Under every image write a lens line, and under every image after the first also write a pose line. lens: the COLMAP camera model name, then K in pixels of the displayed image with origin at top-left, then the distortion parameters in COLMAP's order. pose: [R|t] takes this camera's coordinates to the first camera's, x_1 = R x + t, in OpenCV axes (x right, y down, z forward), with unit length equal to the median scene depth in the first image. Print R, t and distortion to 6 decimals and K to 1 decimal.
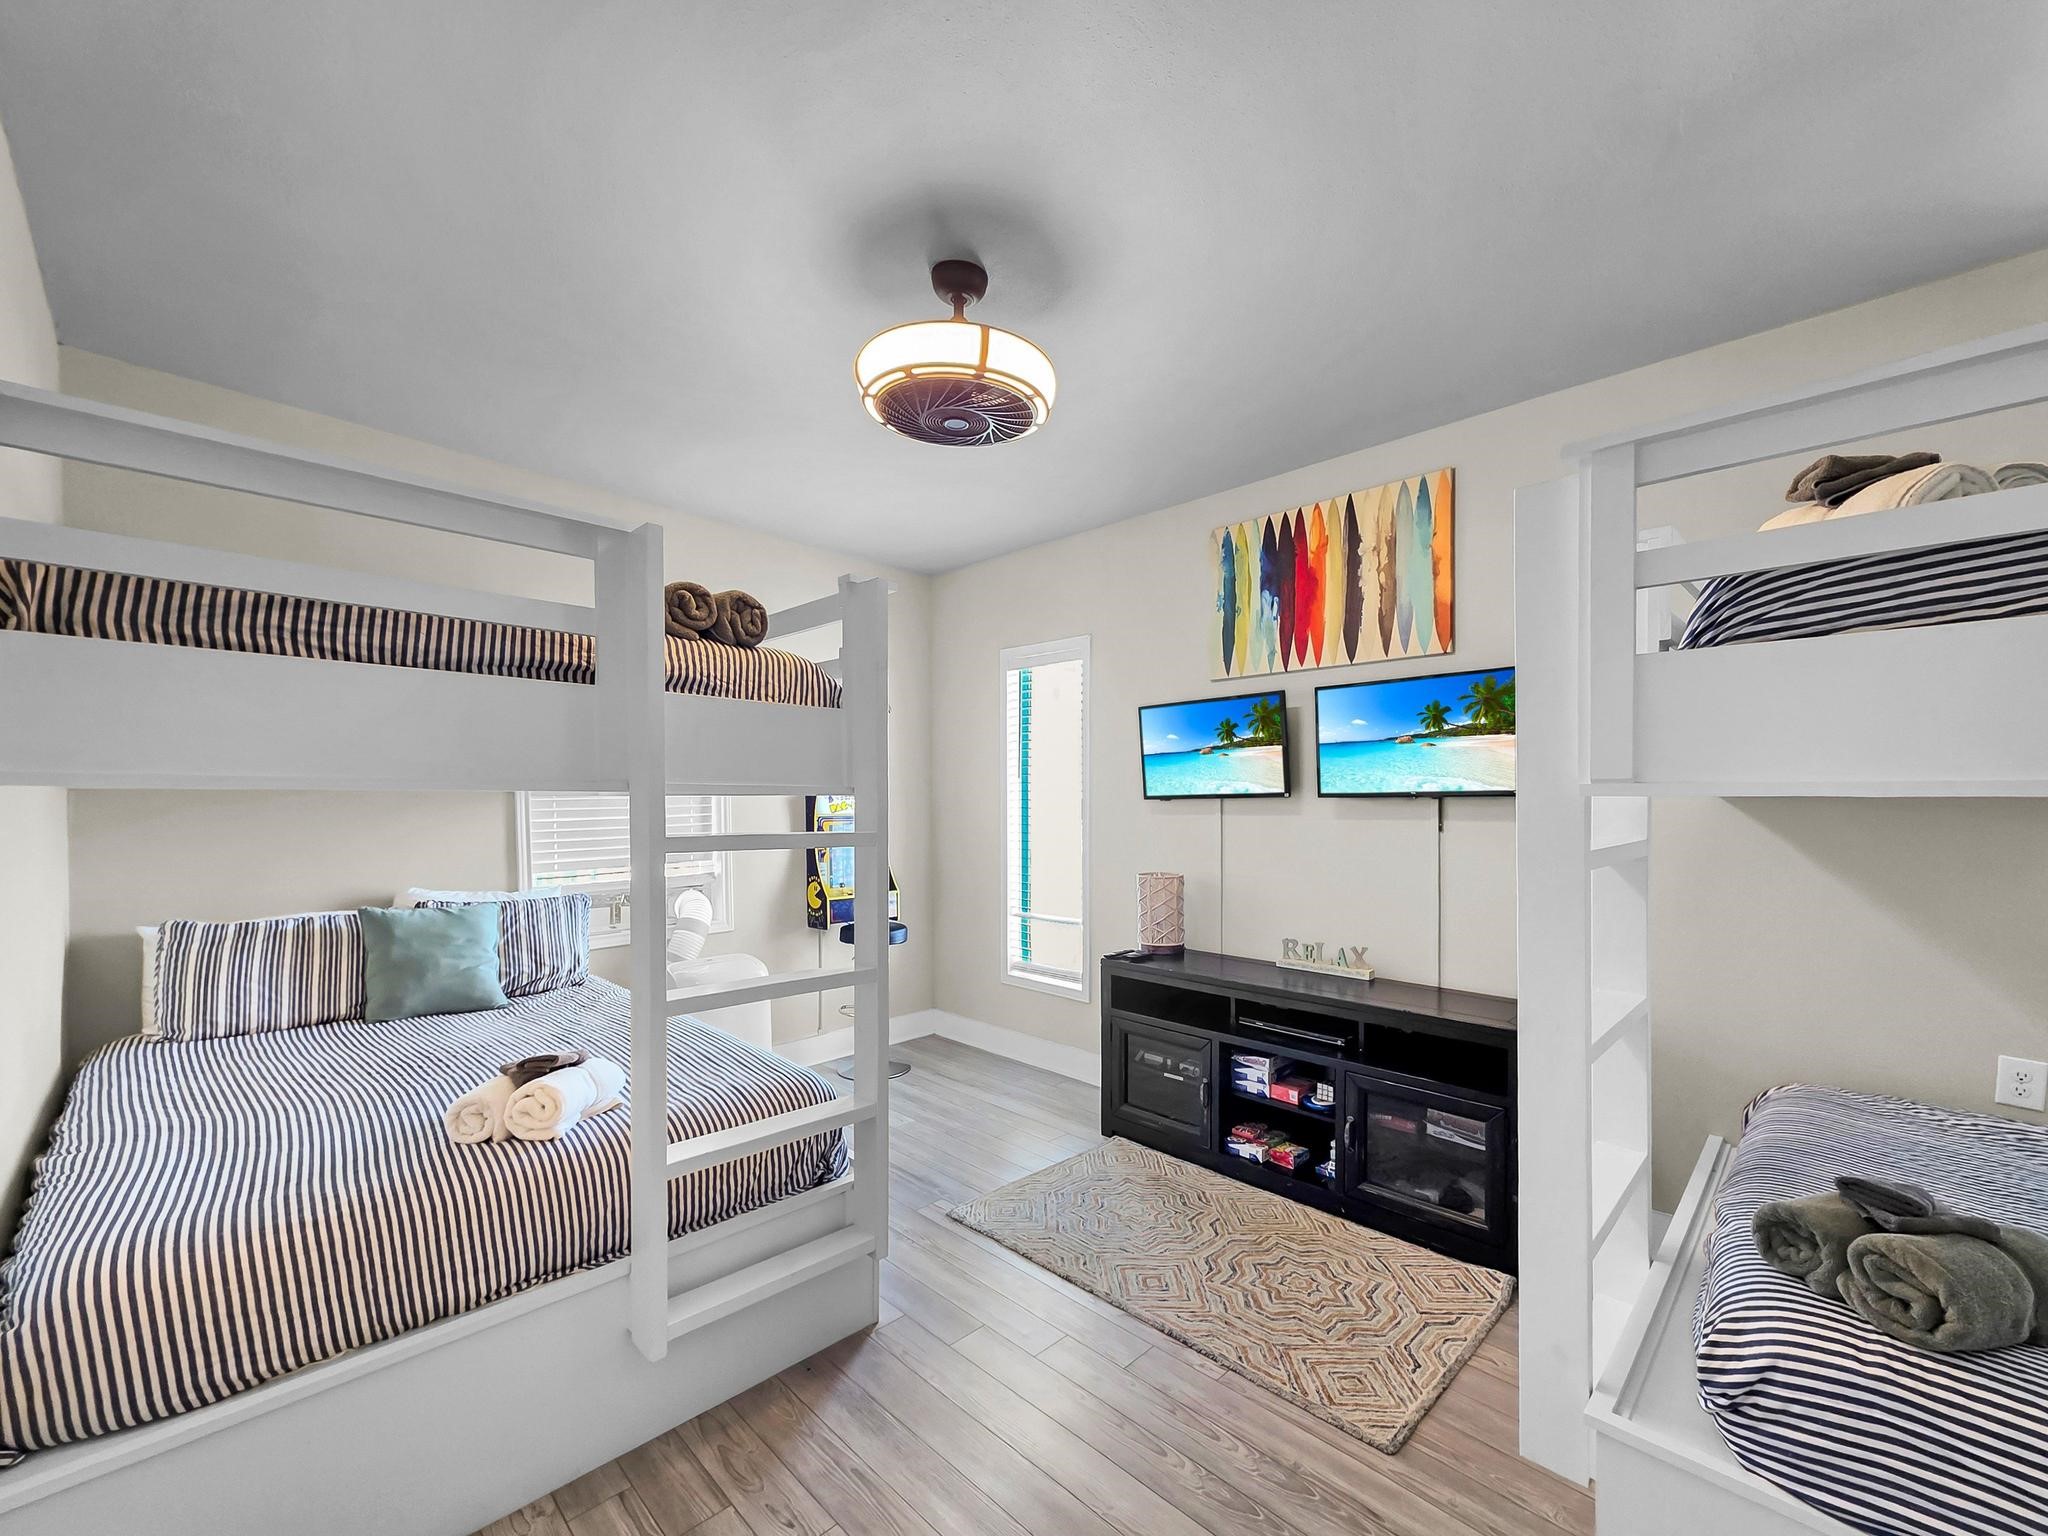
lens RADIAL K [[843.3, 0, 1019.2], [0, 843.3, 764.7], [0, 0, 1]] dist [0.000437, 0.000058]
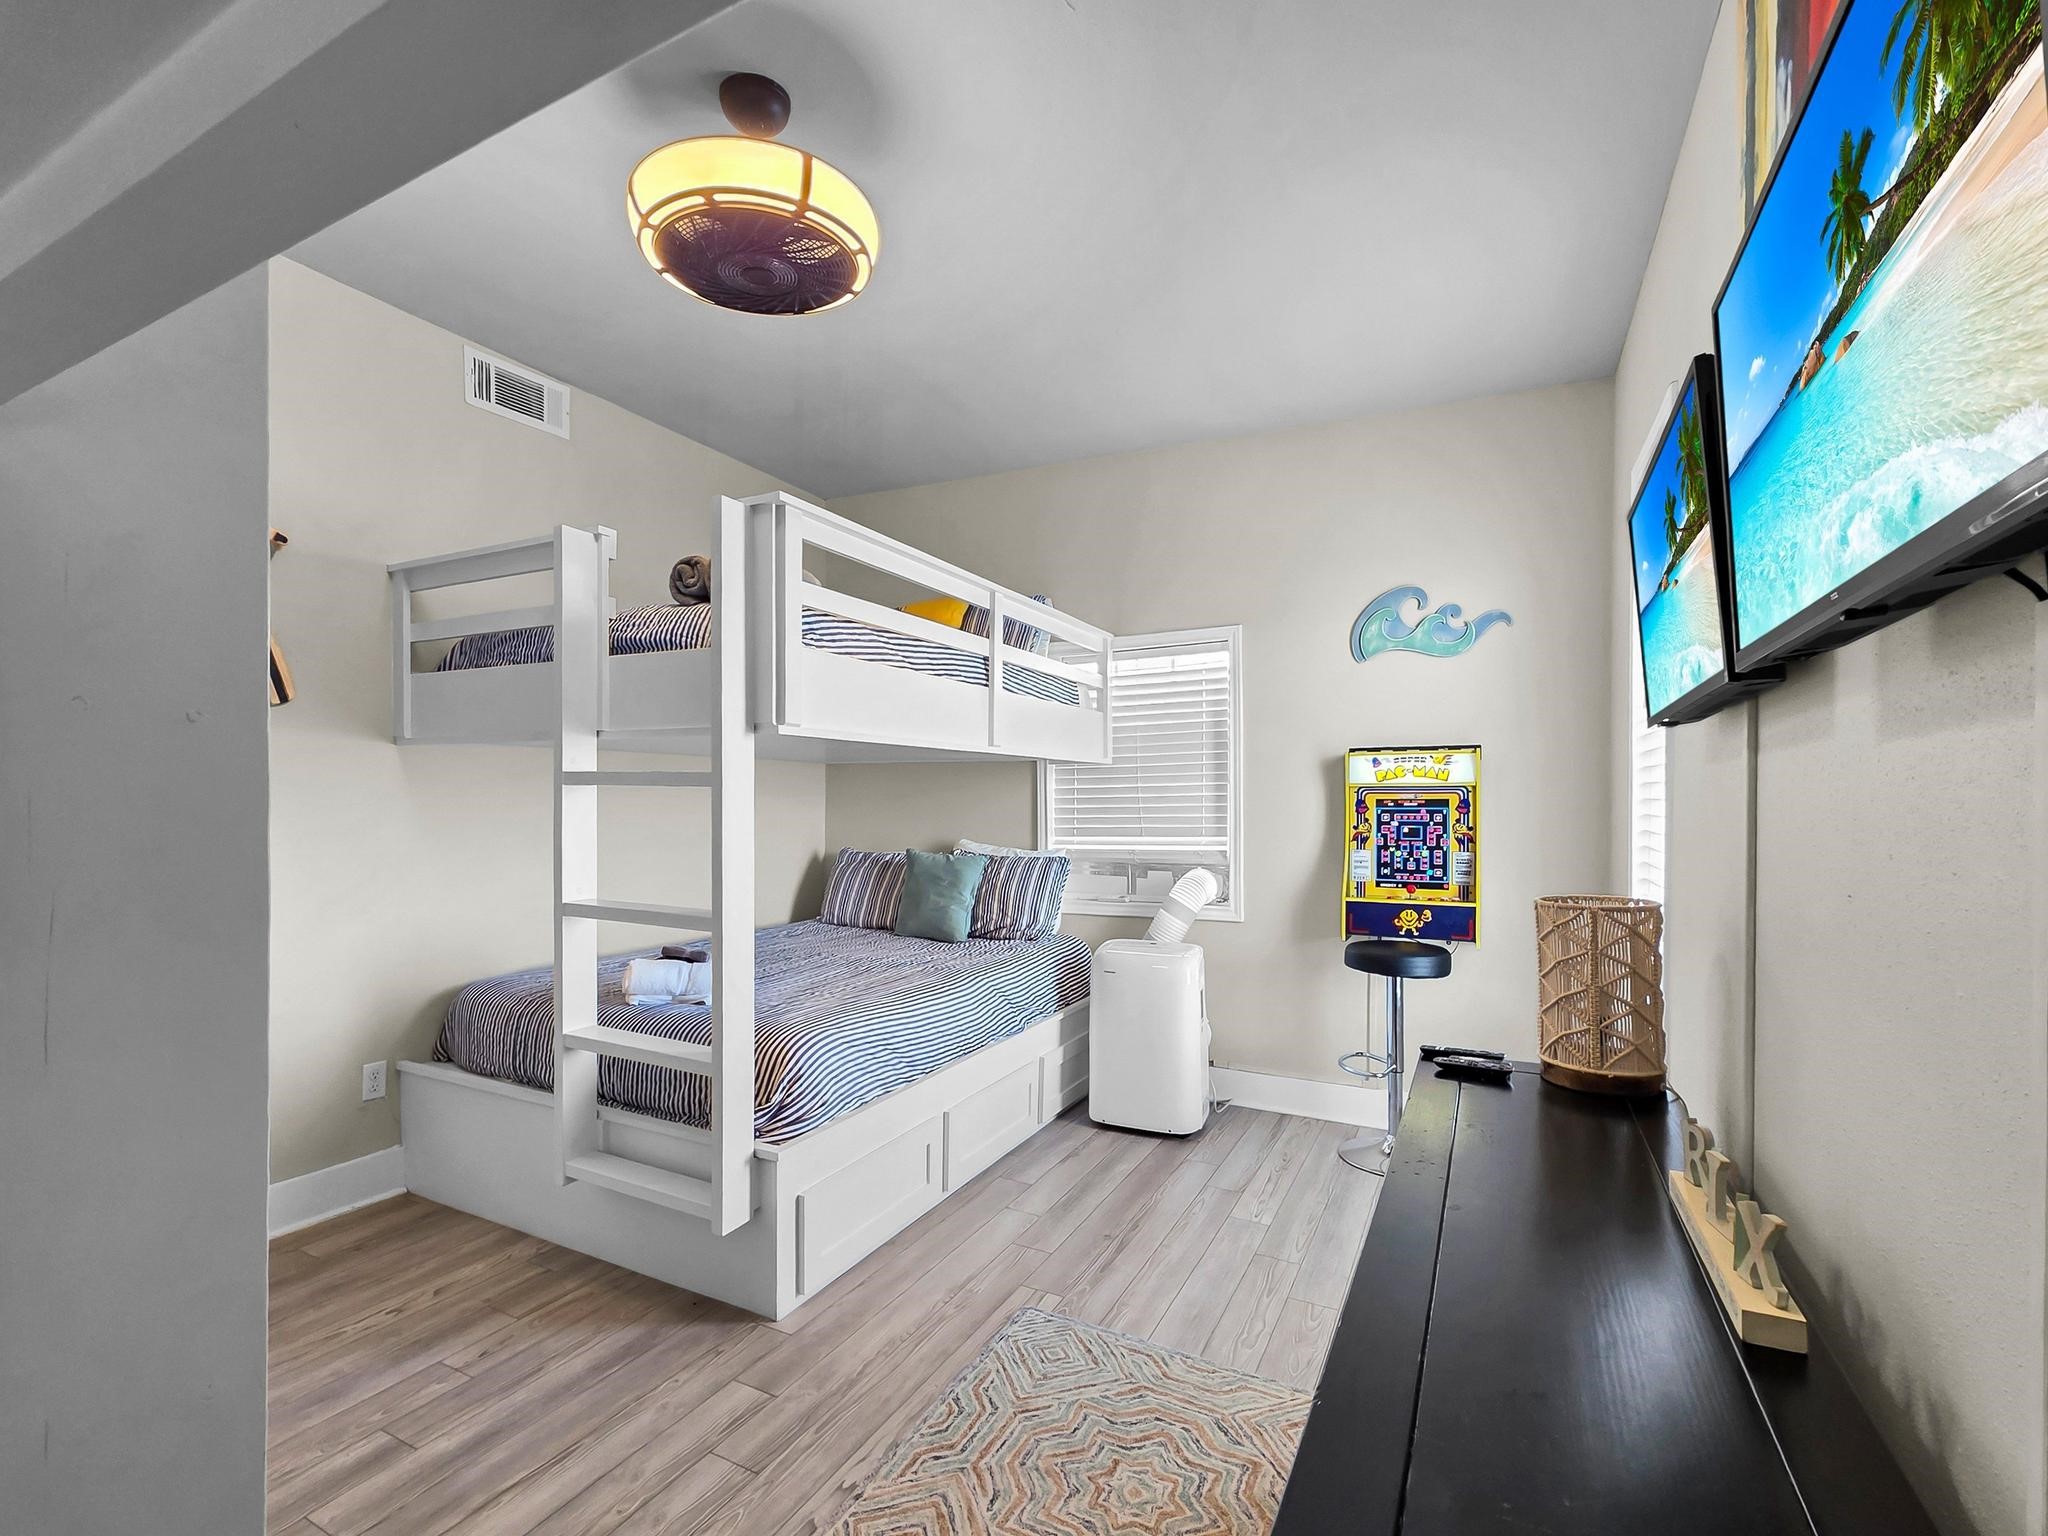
lens RADIAL K [[913.3, 0, 1030.5], [0, 913.3, 754.1], [0, 0, 1]] dist [-0.000335, -0.000051]
pose [[0.307090, -0.048783, -0.950429, 0.655524], [0.039211, 0.998486, -0.038581, 0.081934], [0.950872, -0.025420, 0.308538, 0.737633]]
